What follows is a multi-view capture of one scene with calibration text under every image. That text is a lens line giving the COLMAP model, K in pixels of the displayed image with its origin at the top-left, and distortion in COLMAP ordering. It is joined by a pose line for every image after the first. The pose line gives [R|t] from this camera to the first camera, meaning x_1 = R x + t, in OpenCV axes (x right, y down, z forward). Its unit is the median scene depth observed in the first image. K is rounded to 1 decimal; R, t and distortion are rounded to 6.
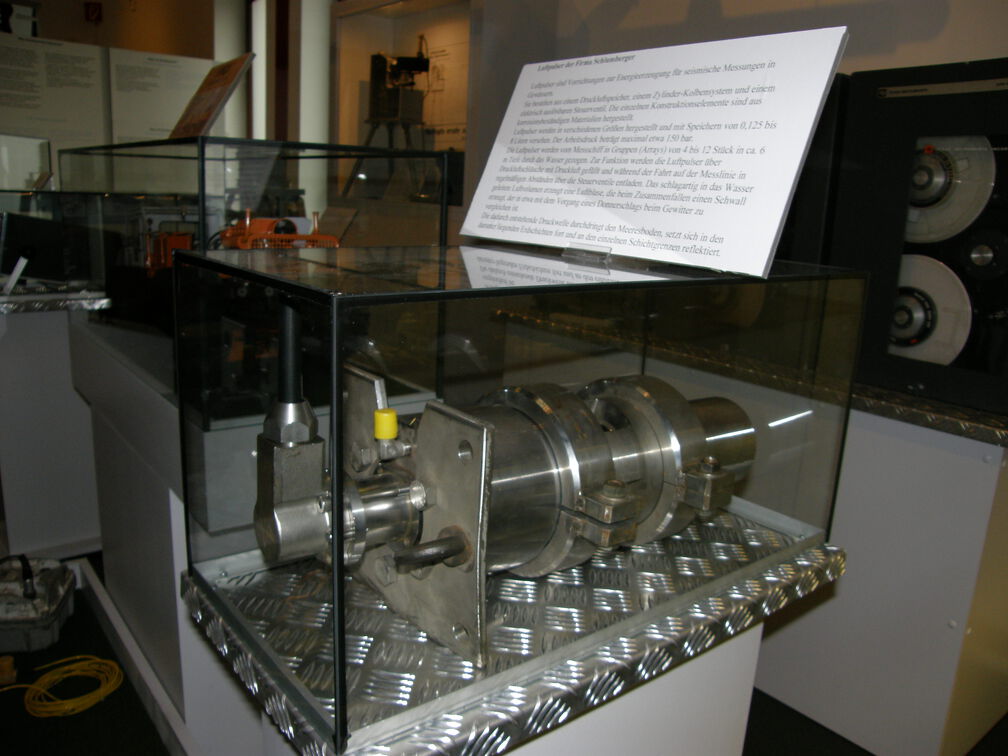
lens RADIAL K [[801.2, 0, 504.0], [0, 801.2, 378.0], [0, 0, 1]] dist [-0.174498, 0.154379]
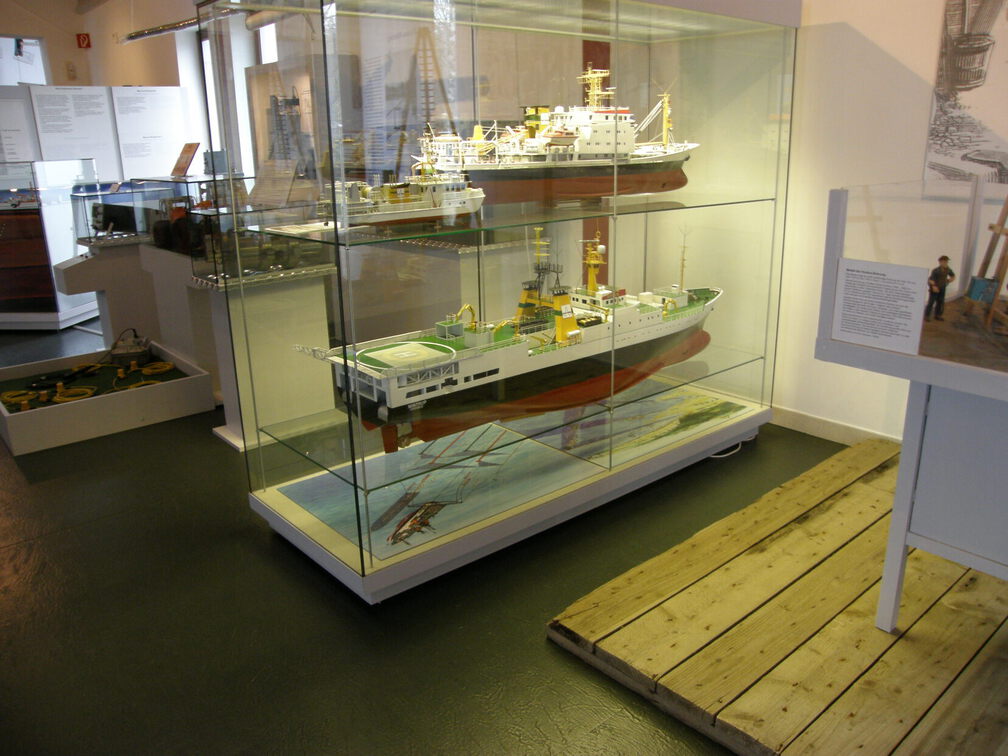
lens RADIAL K [[801.2, 0, 504.0], [0, 801.2, 378.0], [0, 0, 1]] dist [-0.174498, 0.154379]
pose [[0.996967, -0.077681, 0.004689, 0.216973], [0.077165, 0.994563, 0.069936, 0.102523], [-0.010096, -0.069362, 0.997540, -0.586275]]
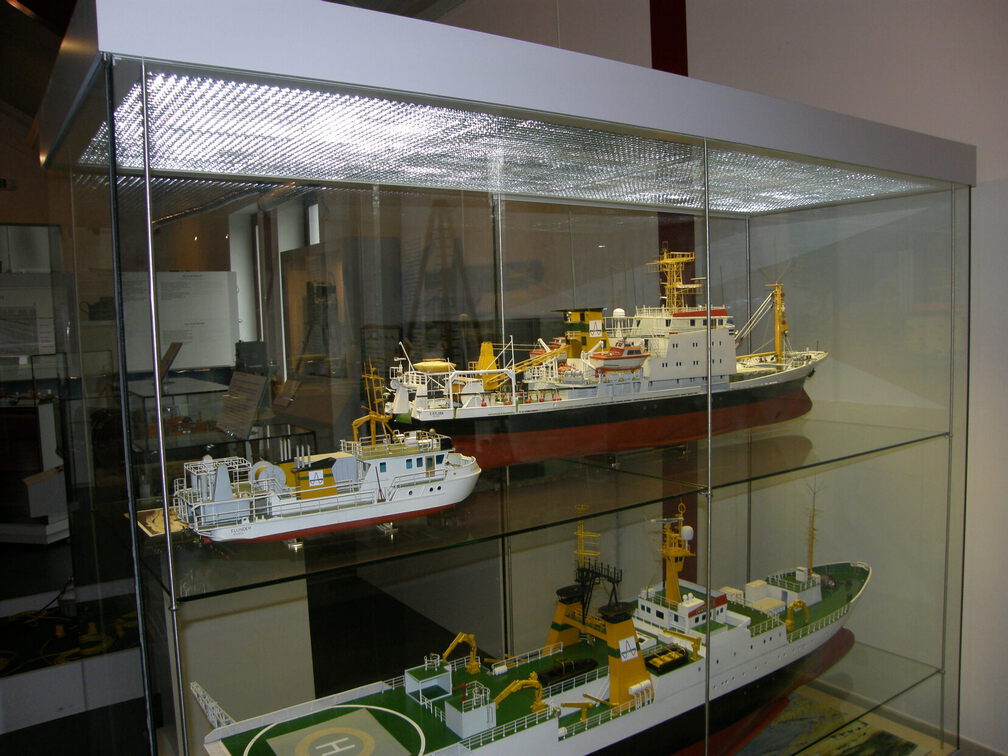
lens RADIAL K [[801.2, 0, 504.0], [0, 801.2, 378.0], [0, 0, 1]] dist [-0.174498, 0.154379]
pose [[0.993166, -0.076970, -0.087737, 0.254690], [0.063007, 0.986357, -0.152085, 0.030082], [0.098246, 0.145518, 0.984466, -0.357677]]
